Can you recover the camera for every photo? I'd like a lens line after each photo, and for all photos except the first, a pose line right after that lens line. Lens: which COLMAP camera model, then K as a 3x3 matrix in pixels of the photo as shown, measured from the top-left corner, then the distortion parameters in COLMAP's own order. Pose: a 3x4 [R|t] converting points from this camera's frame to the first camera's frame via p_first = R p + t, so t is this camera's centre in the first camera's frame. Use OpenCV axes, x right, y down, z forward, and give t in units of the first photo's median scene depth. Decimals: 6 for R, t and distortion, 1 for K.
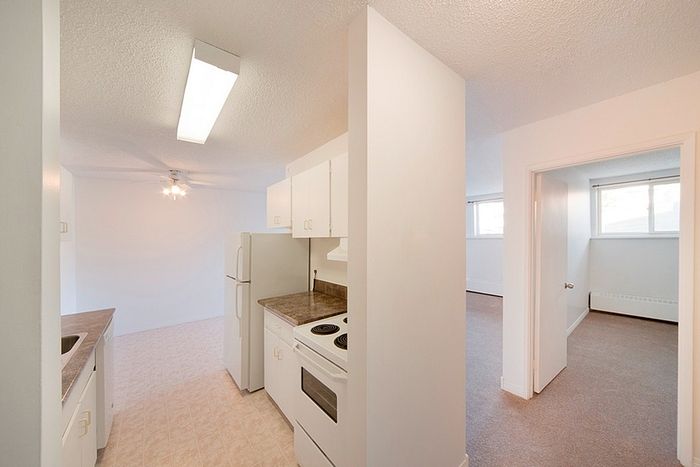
lens RADIAL K [[244.3, 0, 351.4], [0, 244.3, 227.6], [0, 0, 1]] dist [-0.009519, -0.000047]
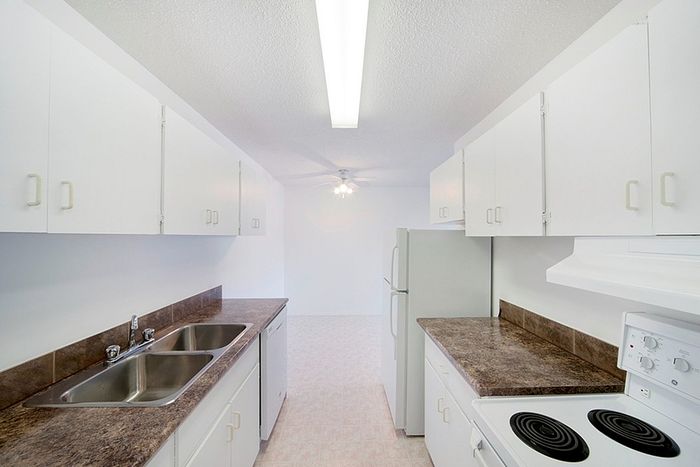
lens RADIAL K [[244.3, 0, 351.4], [0, 244.3, 227.6], [0, 0, 1]] dist [-0.009519, -0.000047]
pose [[0.790637, -0.002306, -0.612280, -0.079975], [0.006076, 0.999973, 0.004080, 0.013478], [0.612254, -0.006946, 0.790630, 0.276966]]
